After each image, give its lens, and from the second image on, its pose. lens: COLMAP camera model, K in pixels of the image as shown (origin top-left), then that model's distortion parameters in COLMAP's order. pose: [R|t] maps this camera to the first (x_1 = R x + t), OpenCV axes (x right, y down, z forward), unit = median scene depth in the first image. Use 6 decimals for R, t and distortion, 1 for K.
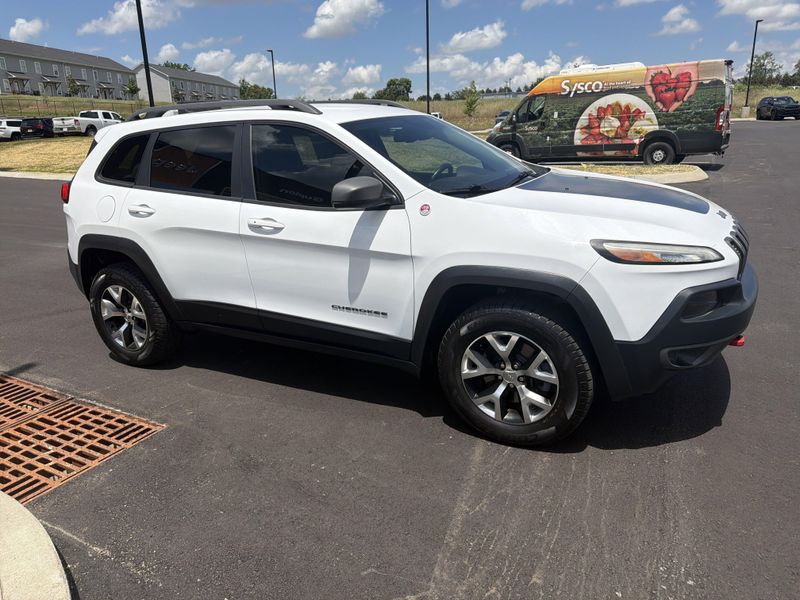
lens RADIAL K [[572.4, 0, 402.0], [0, 572.4, 294.9], [0, 0, 1]] dist [0.010690, -0.013656]
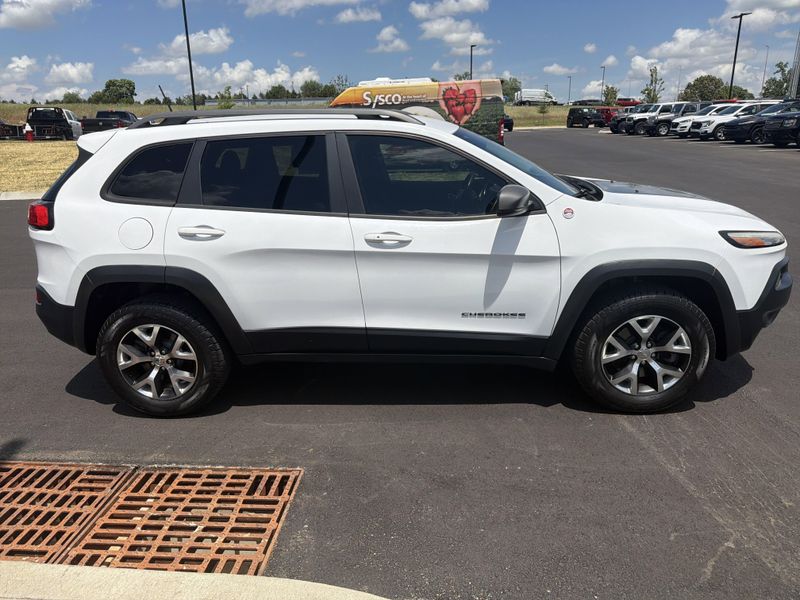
lens RADIAL K [[567.3, 0, 395.9], [0, 567.3, 304.8], [0, 0, 1]] dist [0.044252, -0.057015]
pose [[0.909984, -0.109203, 0.400005, -0.528983], [0.107467, 0.993846, 0.026844, -0.030762], [-0.400475, 0.018559, 0.916120, 0.103259]]
